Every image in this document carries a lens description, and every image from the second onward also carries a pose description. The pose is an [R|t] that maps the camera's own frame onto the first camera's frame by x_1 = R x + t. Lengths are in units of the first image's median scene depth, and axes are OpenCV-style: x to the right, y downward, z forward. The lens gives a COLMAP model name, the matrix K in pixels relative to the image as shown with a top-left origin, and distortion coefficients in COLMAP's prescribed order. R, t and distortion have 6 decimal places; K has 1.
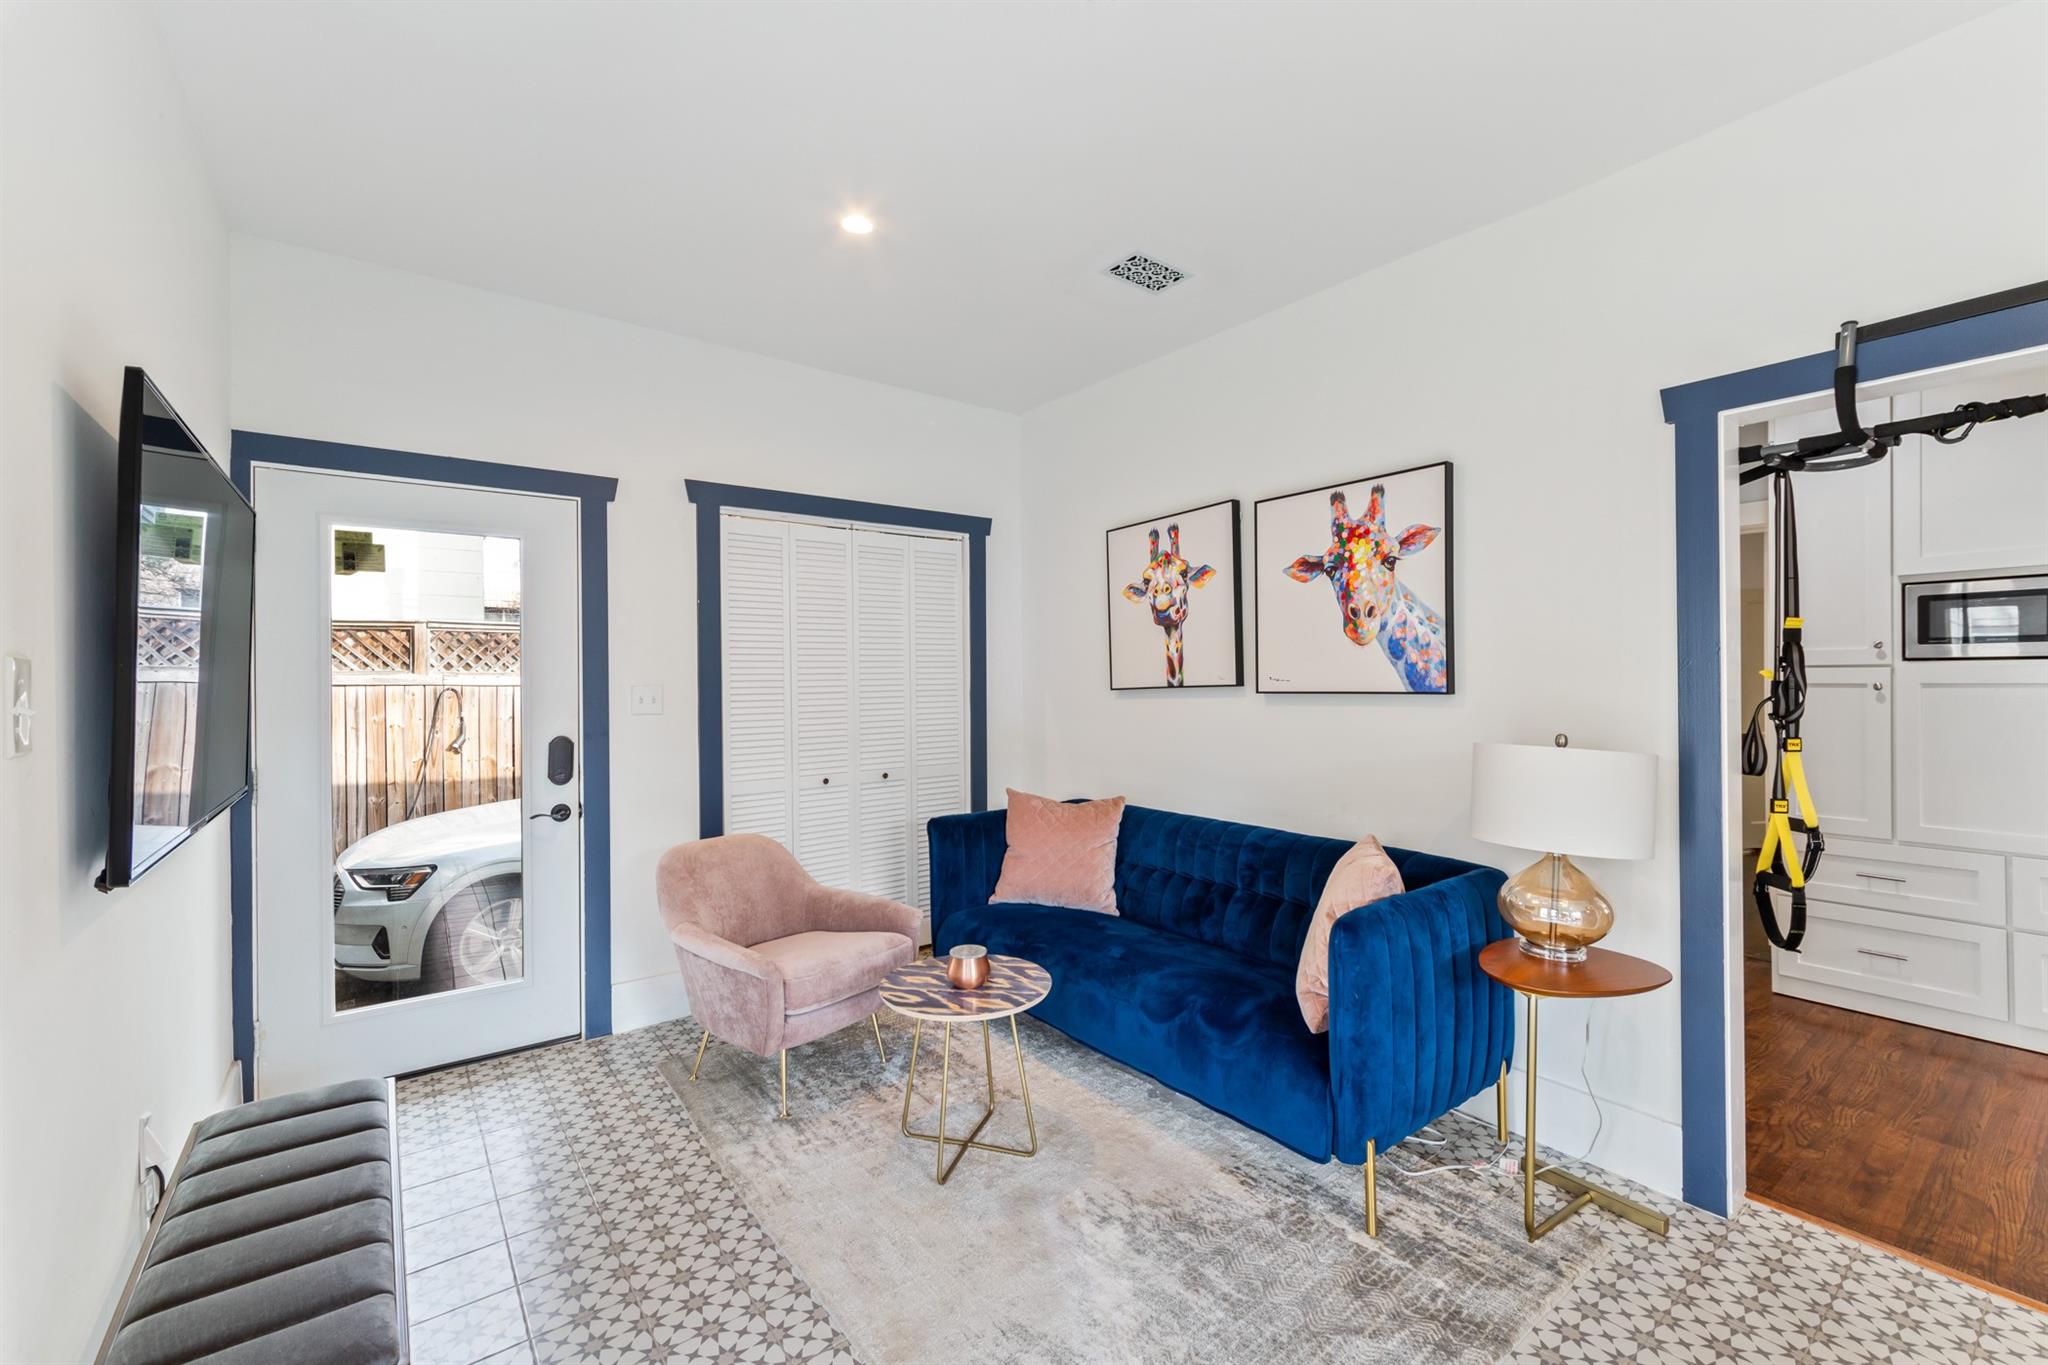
lens RADIAL K [[857.4, 0, 1035.1], [0, 857.4, 683.1], [0, 0, 1]] dist [0.001542, 0.000215]
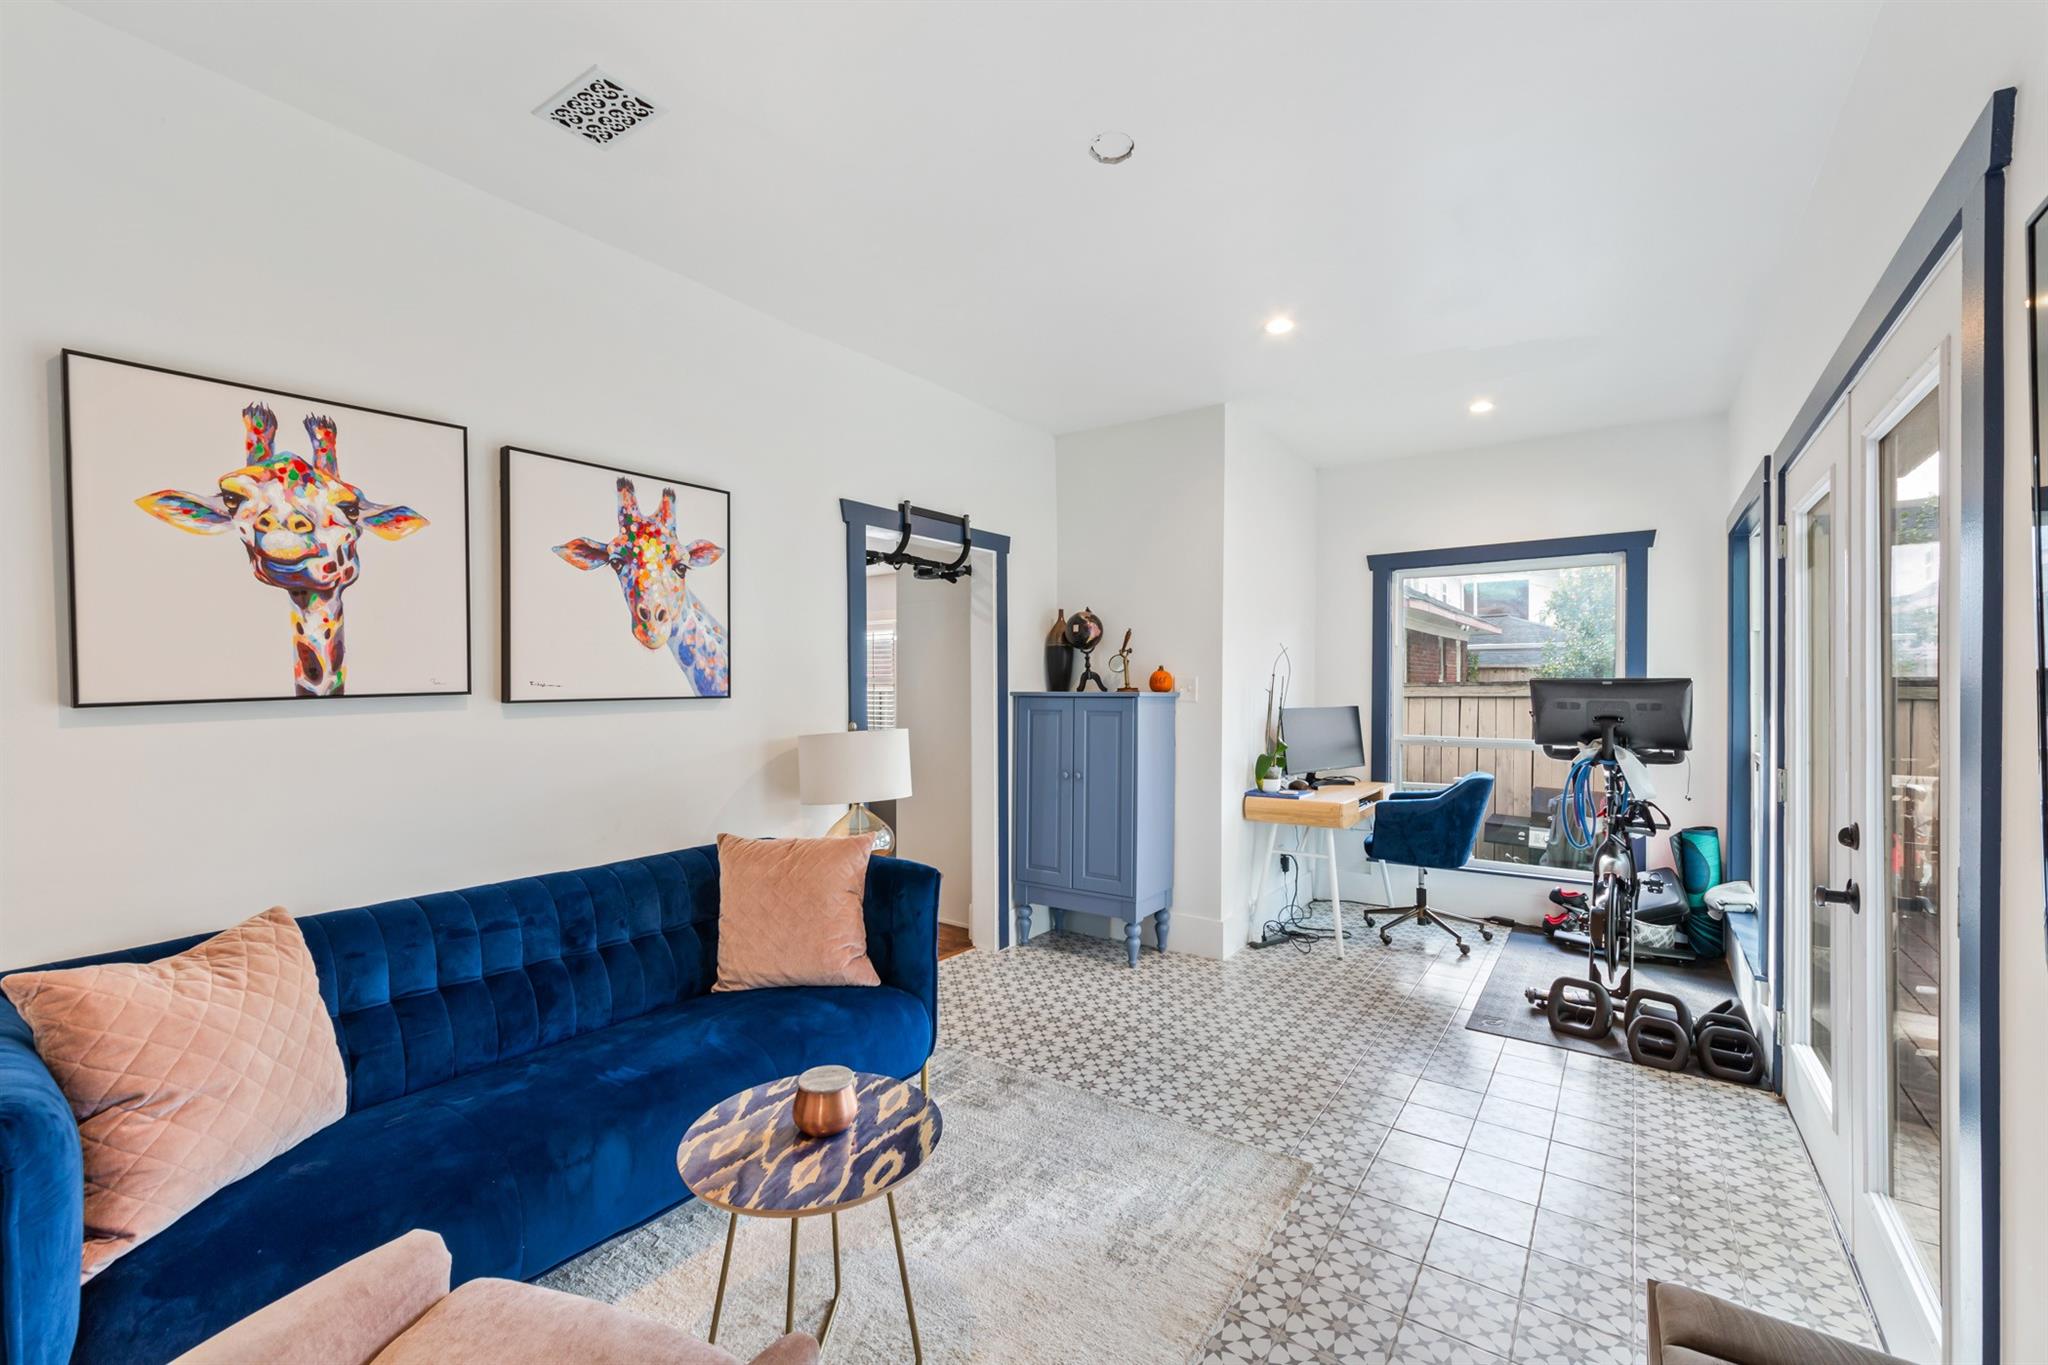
lens RADIAL K [[857.4, 0, 1035.1], [0, 857.4, 683.1], [0, 0, 1]] dist [0.001542, 0.000215]
pose [[-0.297511, 0.000965, 0.954718, -0.654380], [0.001213, 0.999999, -0.000633, -0.004846], [-0.954718, 0.000970, -0.297512, 0.867267]]
